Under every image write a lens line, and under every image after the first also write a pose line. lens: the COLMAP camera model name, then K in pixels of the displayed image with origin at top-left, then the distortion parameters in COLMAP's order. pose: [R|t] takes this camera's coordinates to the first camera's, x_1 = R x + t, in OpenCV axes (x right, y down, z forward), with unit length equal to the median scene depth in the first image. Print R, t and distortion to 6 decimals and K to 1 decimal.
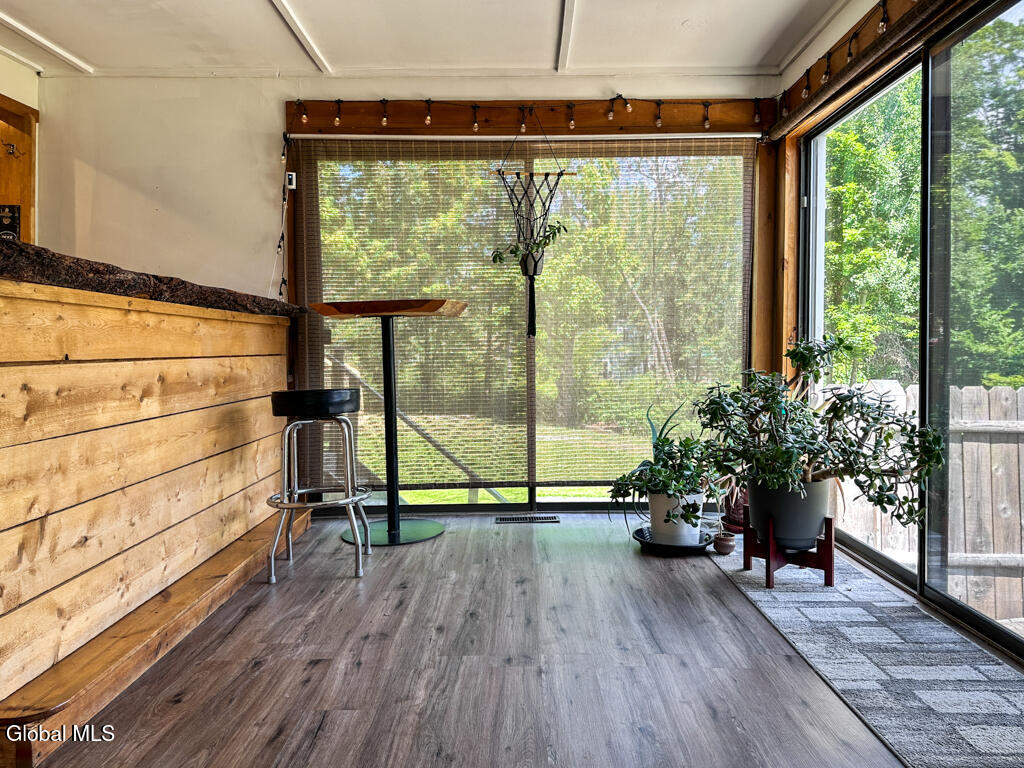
lens RADIAL K [[733.2, 0, 511.9], [0, 733.2, 379.5], [0, 0, 1]] dist [0.079584, -0.027383]
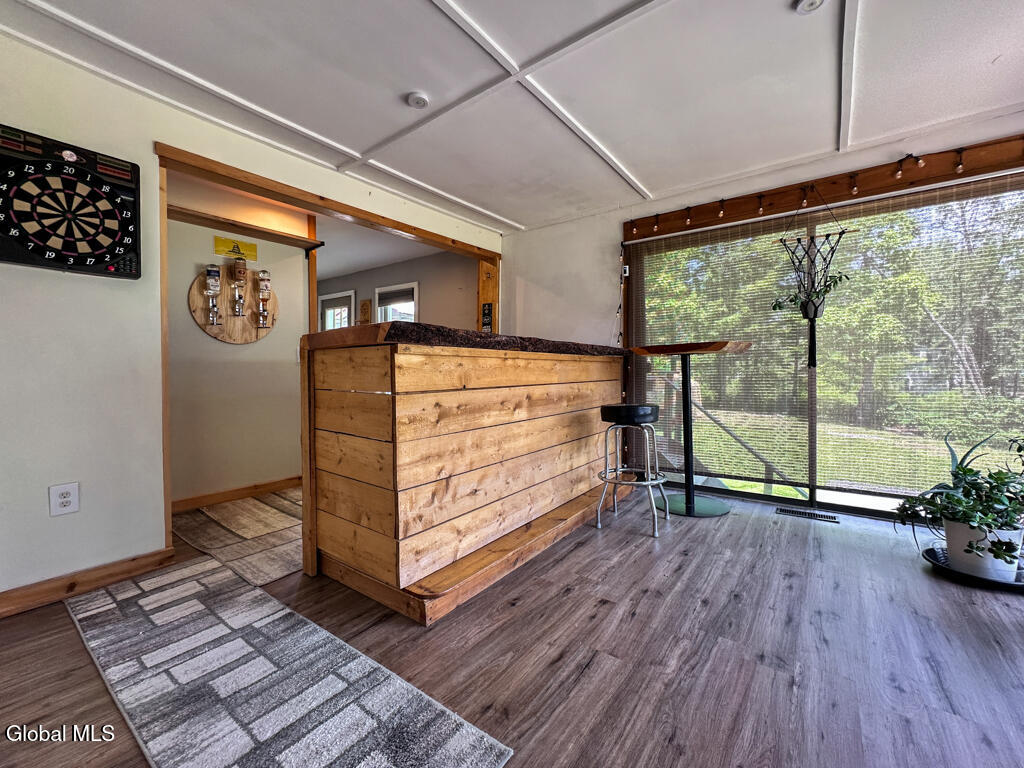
lens RADIAL K [[414.6, 0, 514.0], [0, 414.6, 375.8], [0, 0, 1]] dist [-0.000424, 0.000962]
pose [[0.806617, 0.010427, -0.590983, 0.044073], [-0.024739, 0.999564, -0.016130, -0.026148], [0.590557, 0.027631, 0.806523, 0.174983]]
